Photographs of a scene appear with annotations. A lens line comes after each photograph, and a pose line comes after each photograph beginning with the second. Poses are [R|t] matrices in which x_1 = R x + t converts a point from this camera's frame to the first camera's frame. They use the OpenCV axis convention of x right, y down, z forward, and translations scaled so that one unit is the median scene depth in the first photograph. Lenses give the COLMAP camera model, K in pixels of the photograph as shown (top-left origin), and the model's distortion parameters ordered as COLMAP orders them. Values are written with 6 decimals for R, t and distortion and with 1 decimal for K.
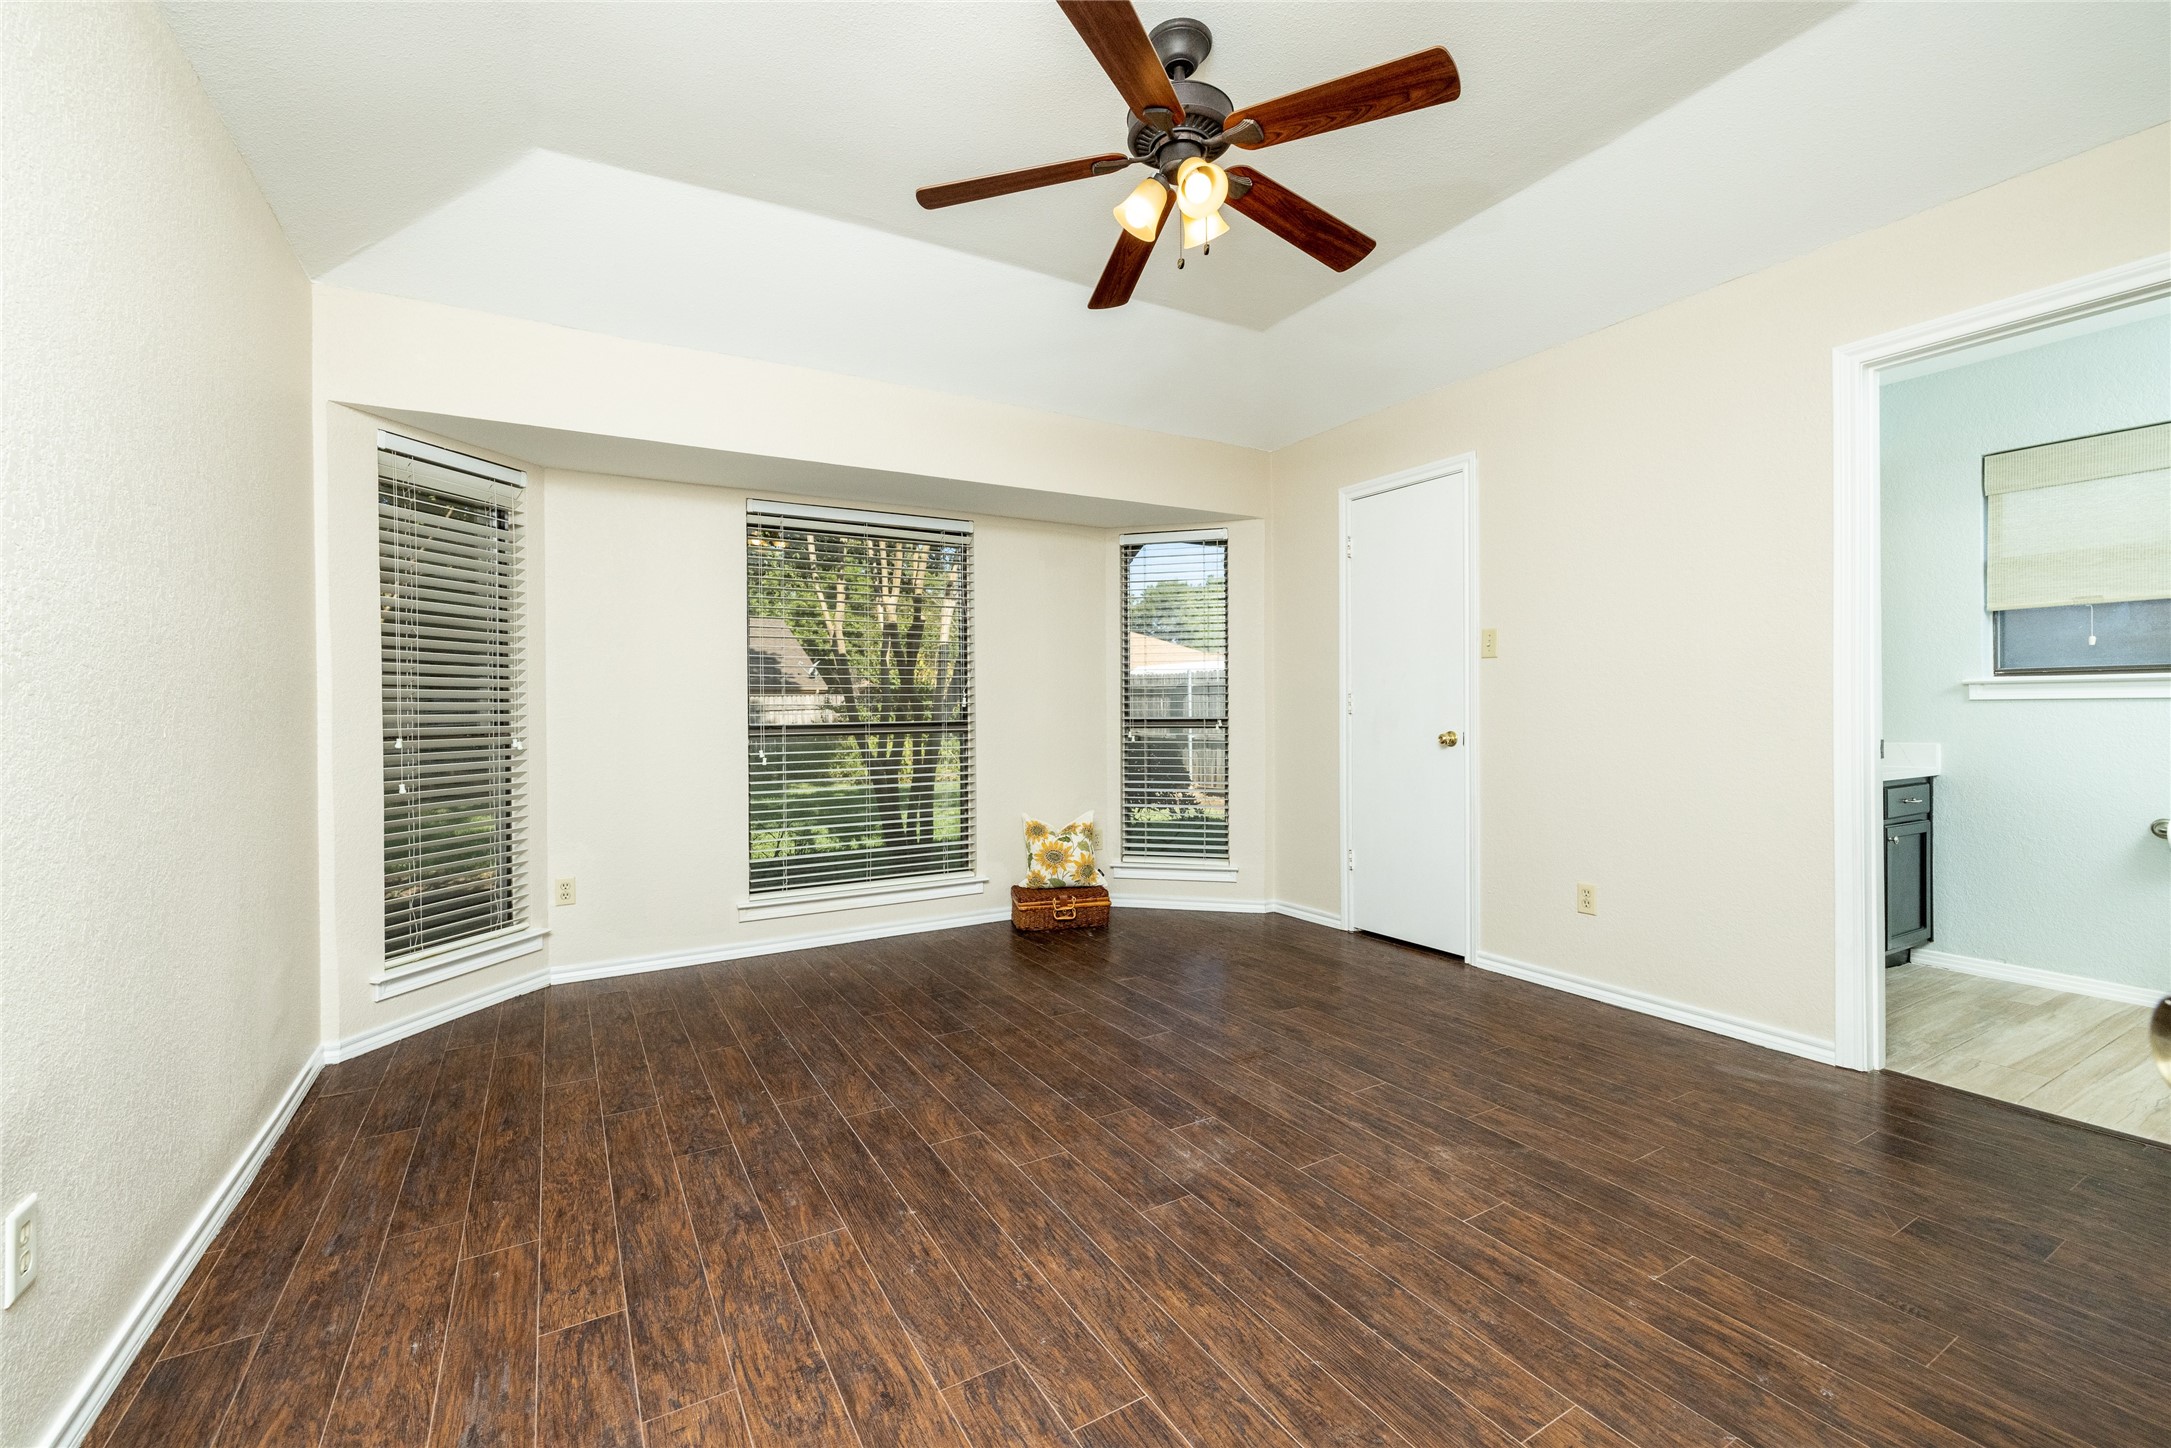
lens RADIAL K [[904.3, 0, 1083.5], [0, 904.3, 713.3], [0, 0, 1]] dist [0.000204, 0.000239]
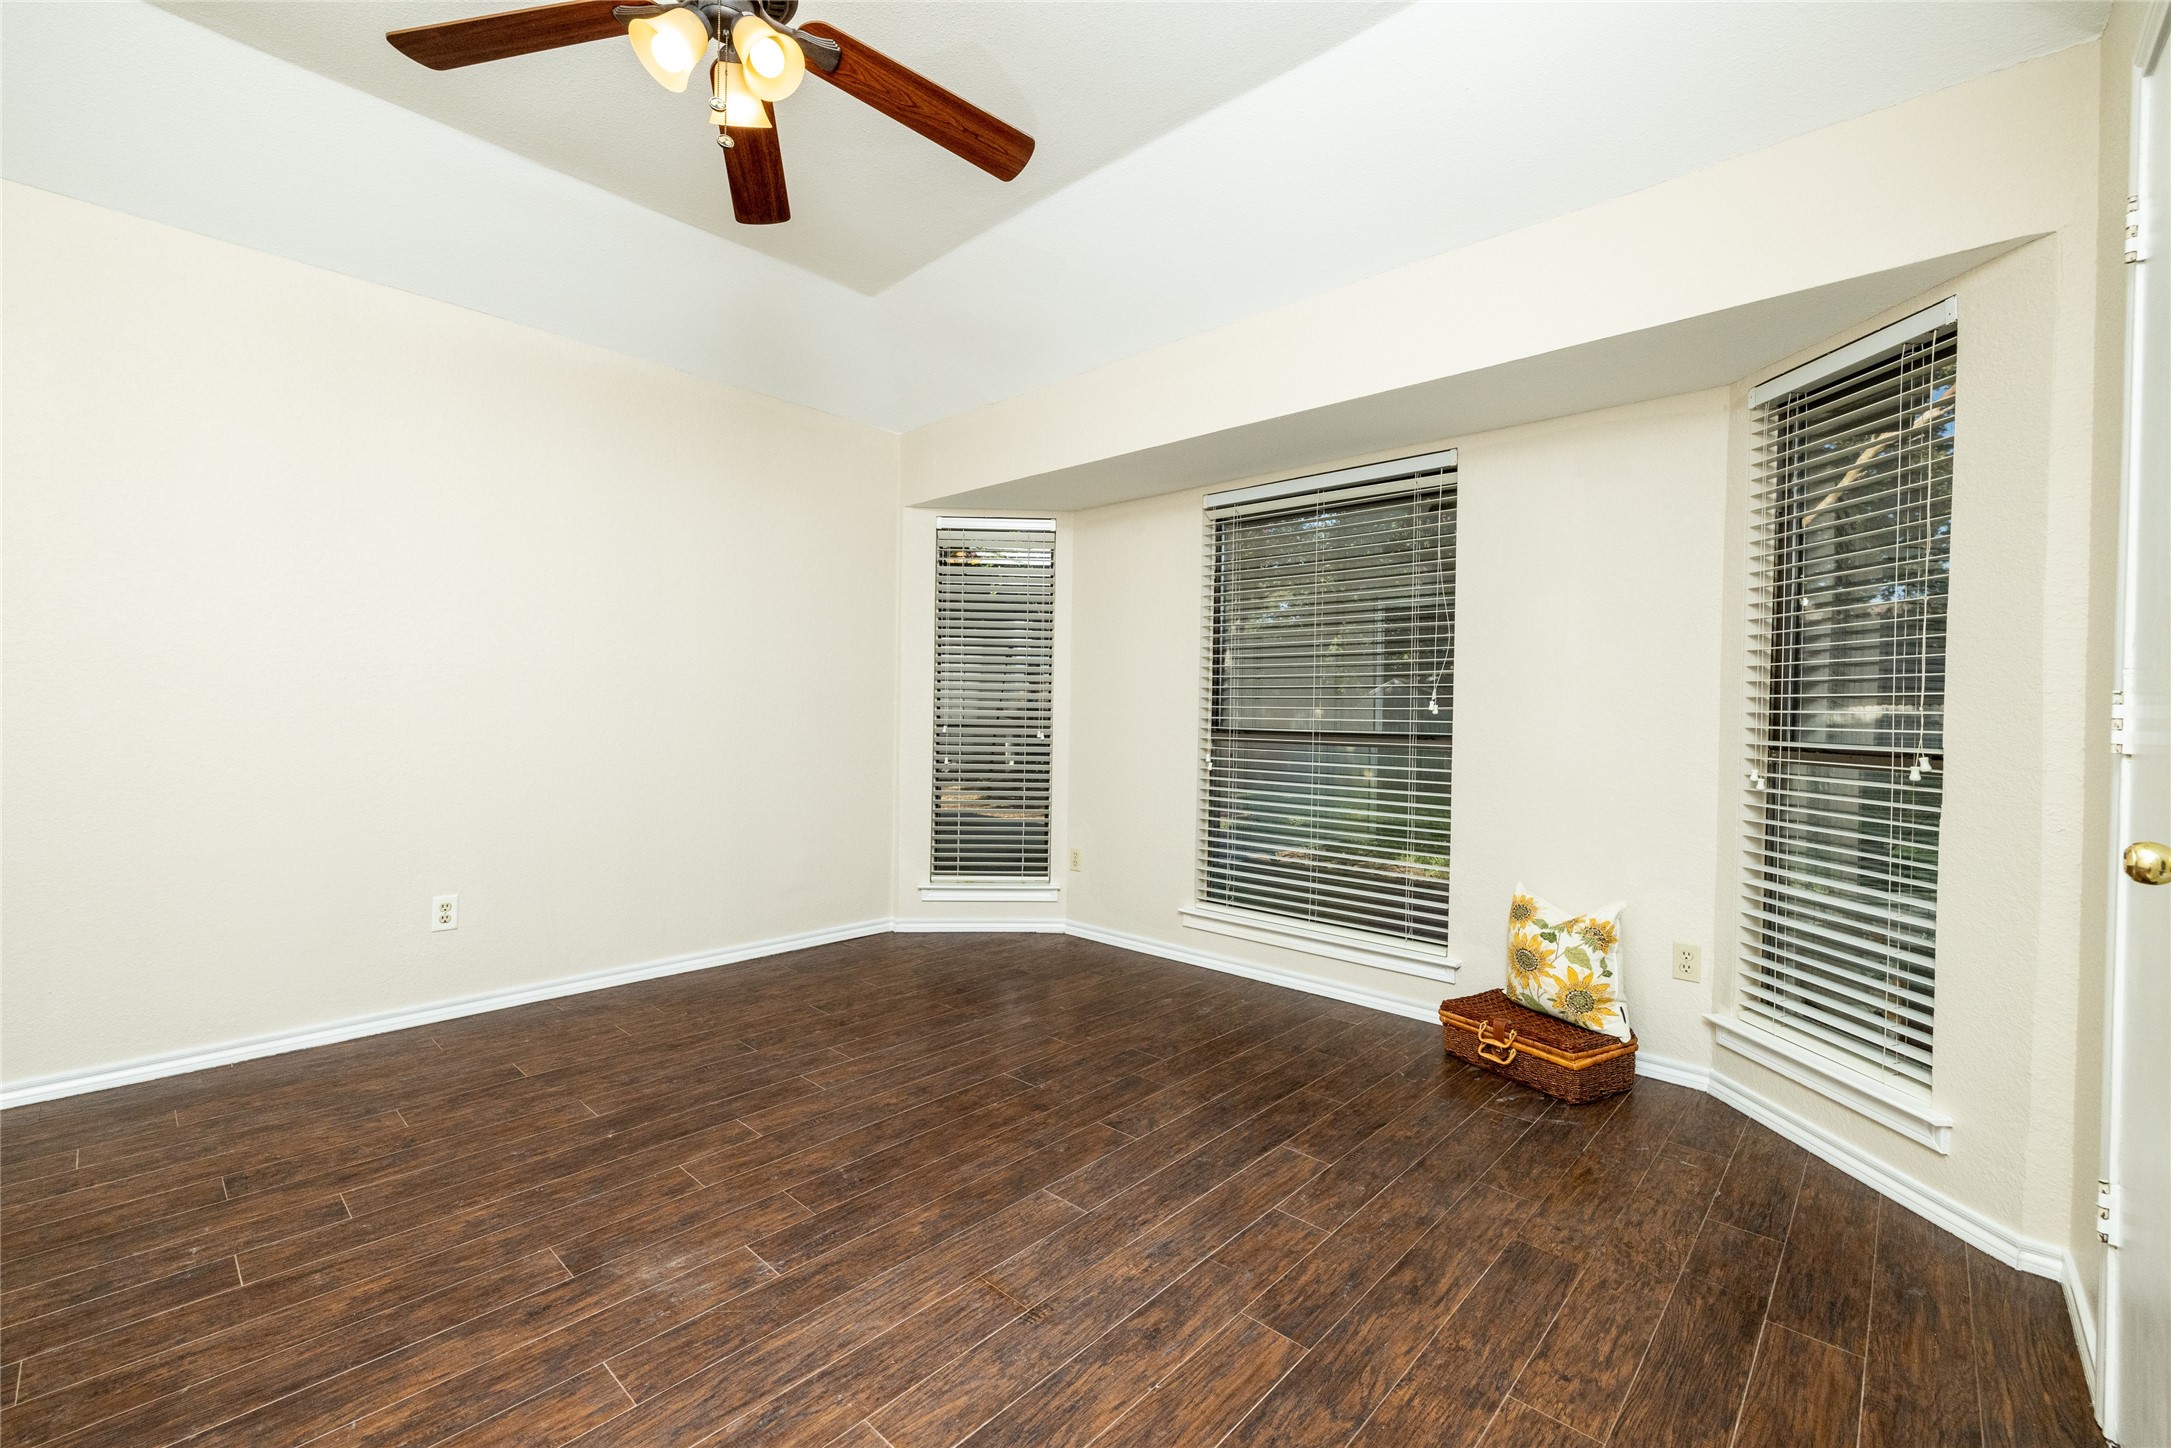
lens RADIAL K [[904.3, 0, 1083.5], [0, 904.3, 713.3], [0, 0, 1]] dist [0.000204, 0.000239]
pose [[0.289681, 0.016300, -0.956984, 1.000878], [-0.024124, 0.999662, 0.009725, -0.017181], [0.956819, 0.020269, 0.289977, 1.129408]]
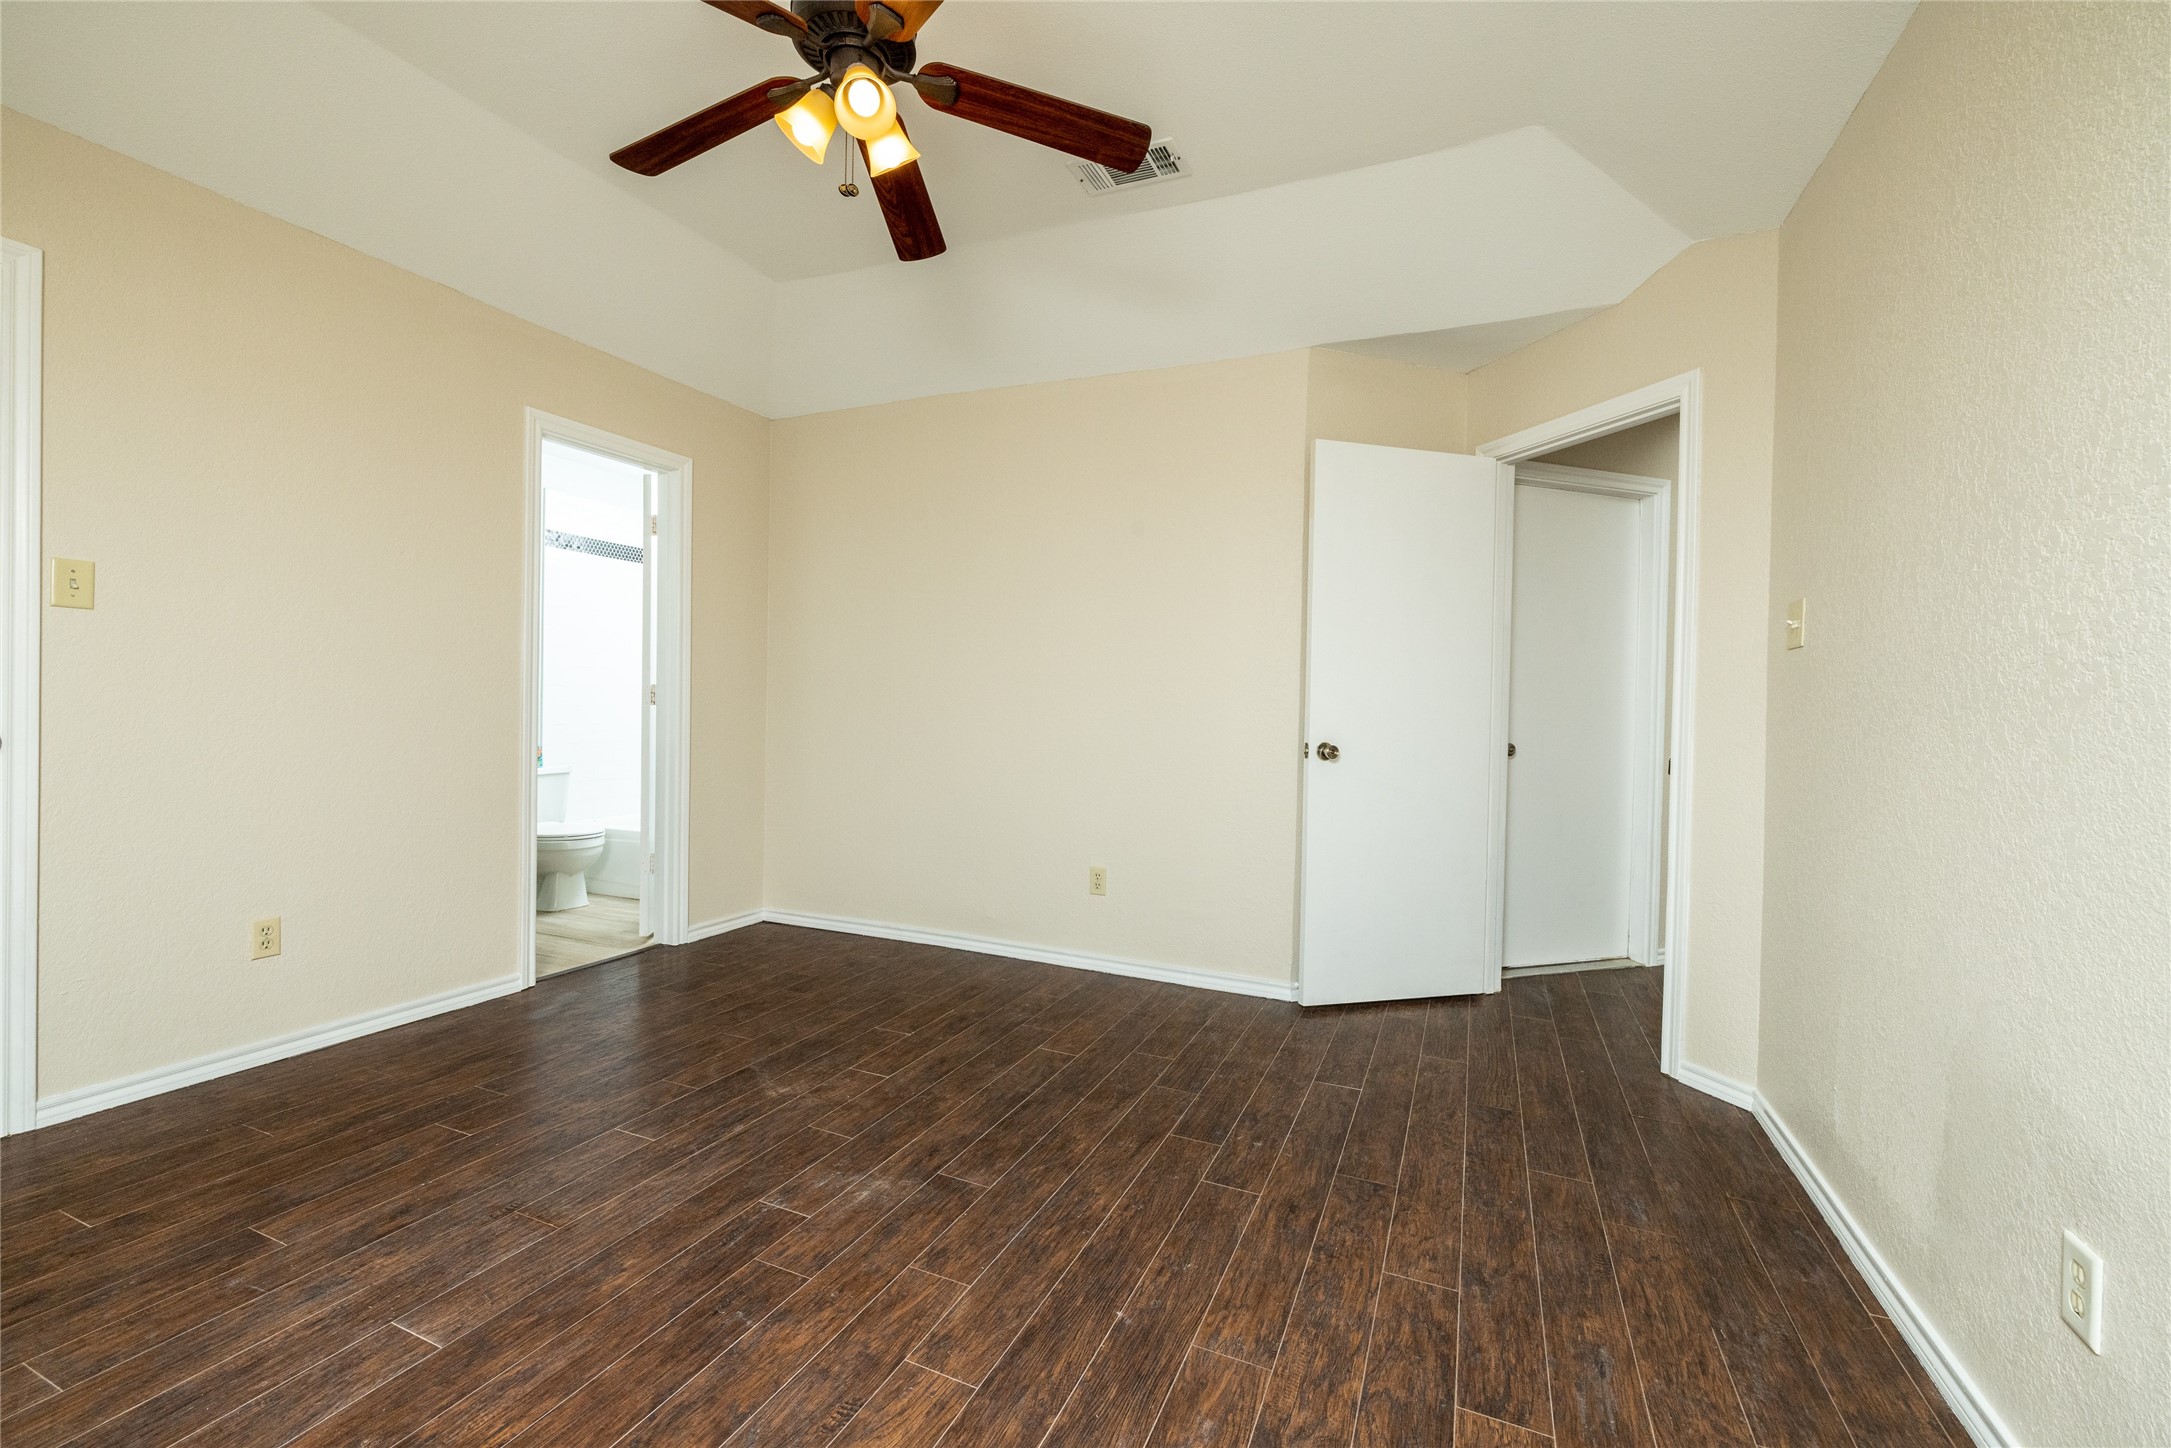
lens RADIAL K [[904.3, 0, 1083.5], [0, 904.3, 713.3], [0, 0, 1]] dist [0.000204, 0.000239]
pose [[-0.584195, -0.009877, 0.811553, -0.764387], [-0.012171, 0.999920, 0.003408, -0.000017], [-0.811522, -0.007886, -0.584269, 1.385353]]
